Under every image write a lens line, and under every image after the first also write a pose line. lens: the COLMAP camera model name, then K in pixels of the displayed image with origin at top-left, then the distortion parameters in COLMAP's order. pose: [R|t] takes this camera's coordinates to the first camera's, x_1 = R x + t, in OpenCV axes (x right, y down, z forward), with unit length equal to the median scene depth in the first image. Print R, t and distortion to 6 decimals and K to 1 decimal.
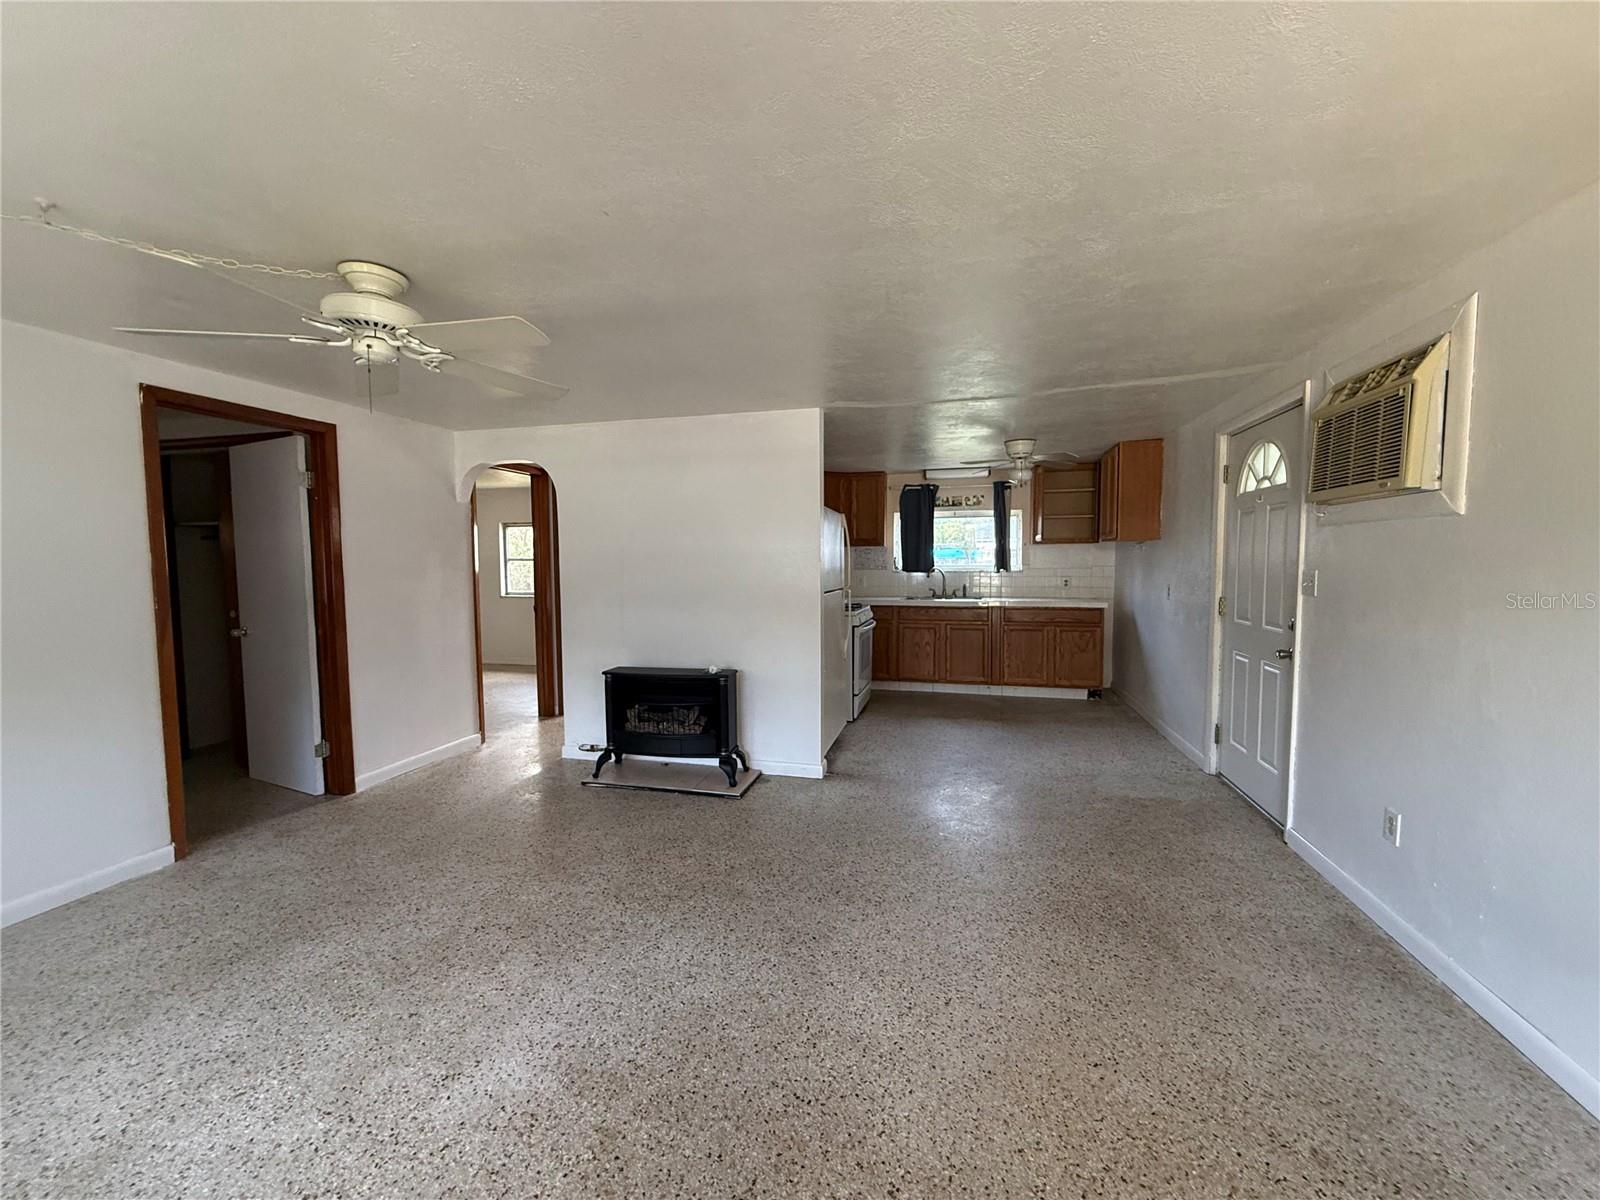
lens RADIAL K [[637.4, 0, 796.1], [0, 637.4, 602.1], [0, 0, 1]] dist [-0.000933, 0.000132]
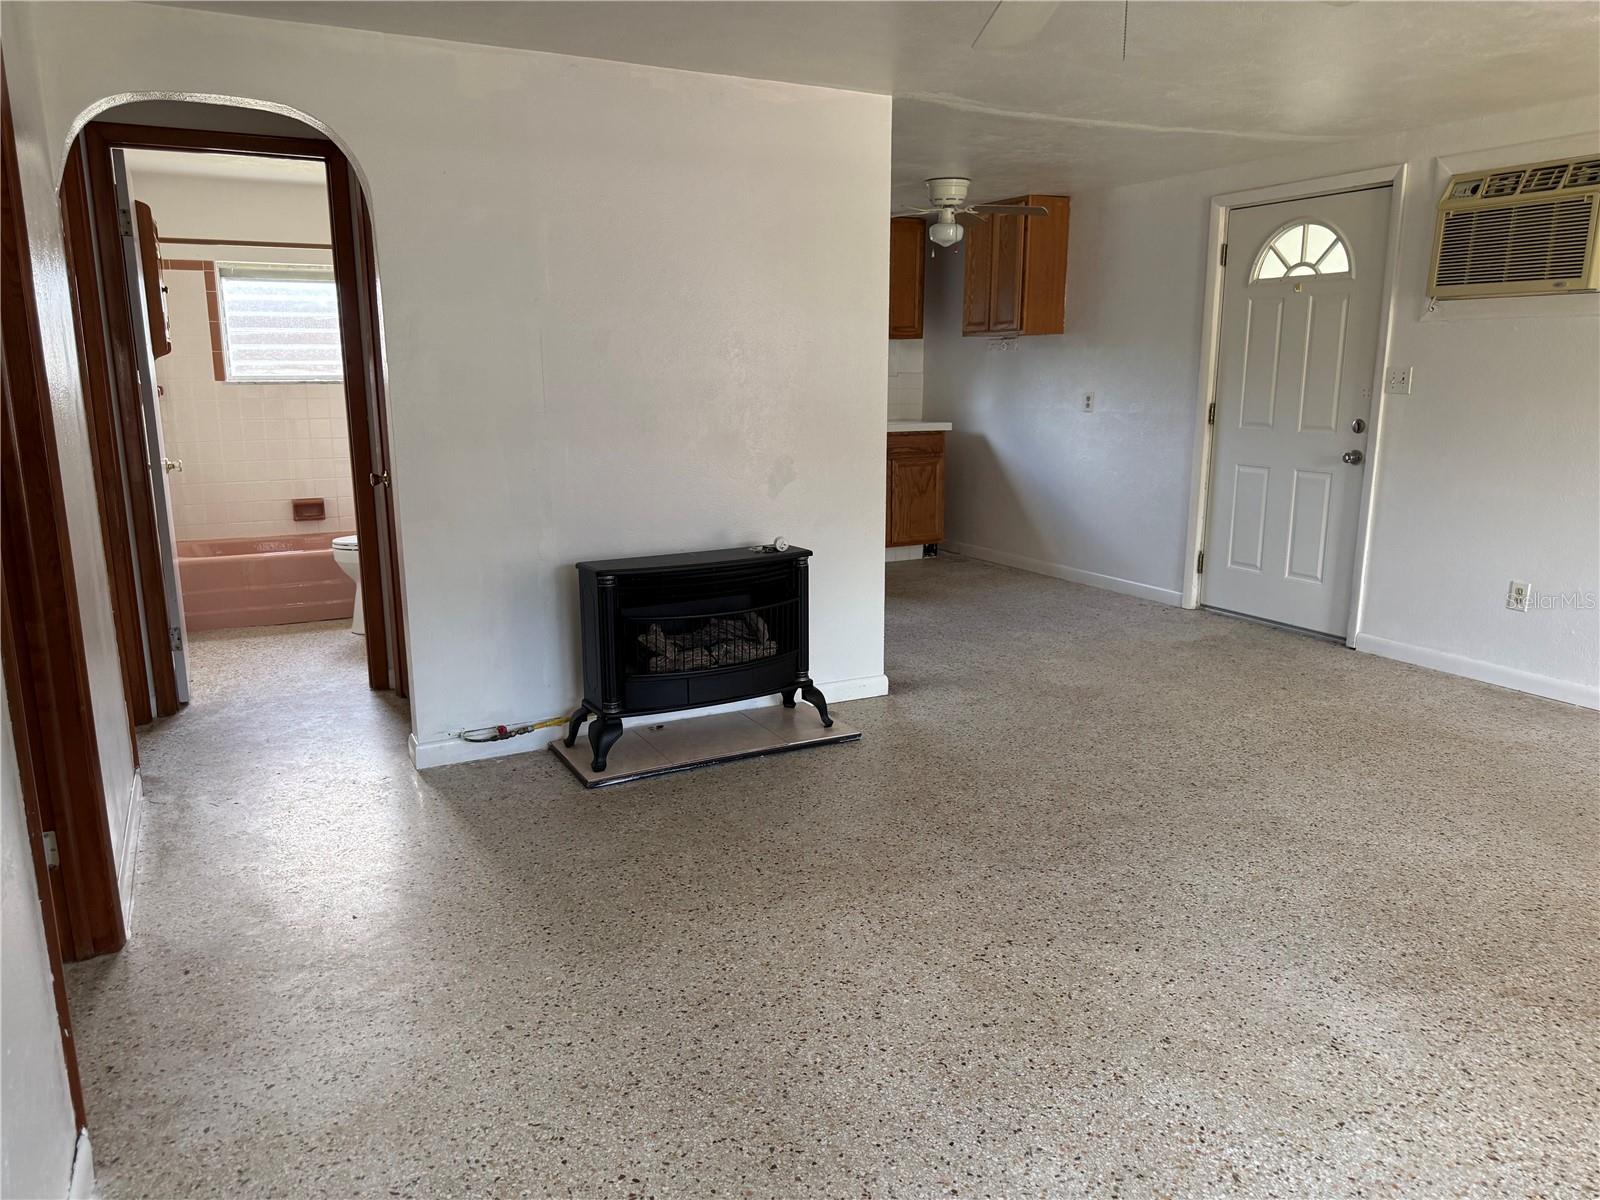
lens RADIAL K [[1123.1, 0, 804.8], [0, 1123.1, 612.7], [0, 0, 1]] dist [0.077442, -0.098688]
pose [[0.742447, -0.137232, 0.655698, -0.762519], [0.041302, 0.986308, 0.159660, 0.003495], [-0.668631, -0.091457, 0.737949, 0.201810]]
